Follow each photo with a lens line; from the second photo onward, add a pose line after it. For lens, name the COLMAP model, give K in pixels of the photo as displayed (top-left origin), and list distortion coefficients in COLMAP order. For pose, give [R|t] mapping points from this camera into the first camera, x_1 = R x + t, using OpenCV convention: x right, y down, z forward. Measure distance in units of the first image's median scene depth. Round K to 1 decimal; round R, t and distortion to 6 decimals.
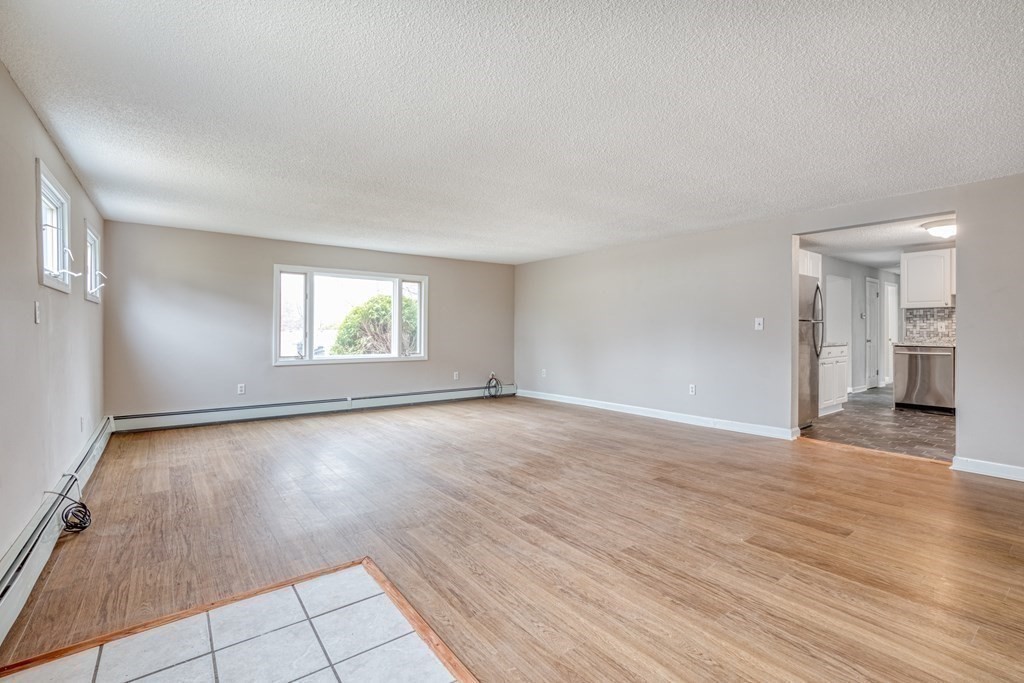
lens RADIAL K [[460.8, 0, 518.8], [0, 460.8, 333.5], [0, 0, 1]] dist [-0.023050, 0.005218]
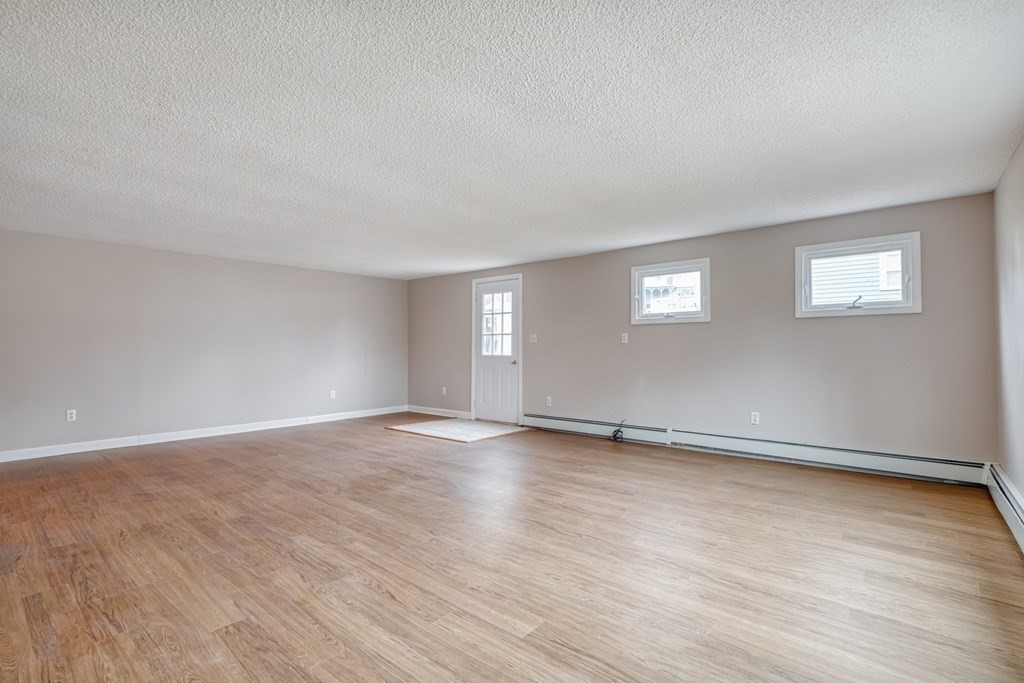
lens RADIAL K [[460.8, 0, 511.6], [0, 460.8, 342.9], [0, 0, 1]] dist [-0.023050, 0.005218]
pose [[-0.977223, -0.002871, -0.212194, -0.029681], [-0.001458, 0.999976, -0.006812, -0.002234], [0.212209, -0.006347, -0.977204, 1.713796]]
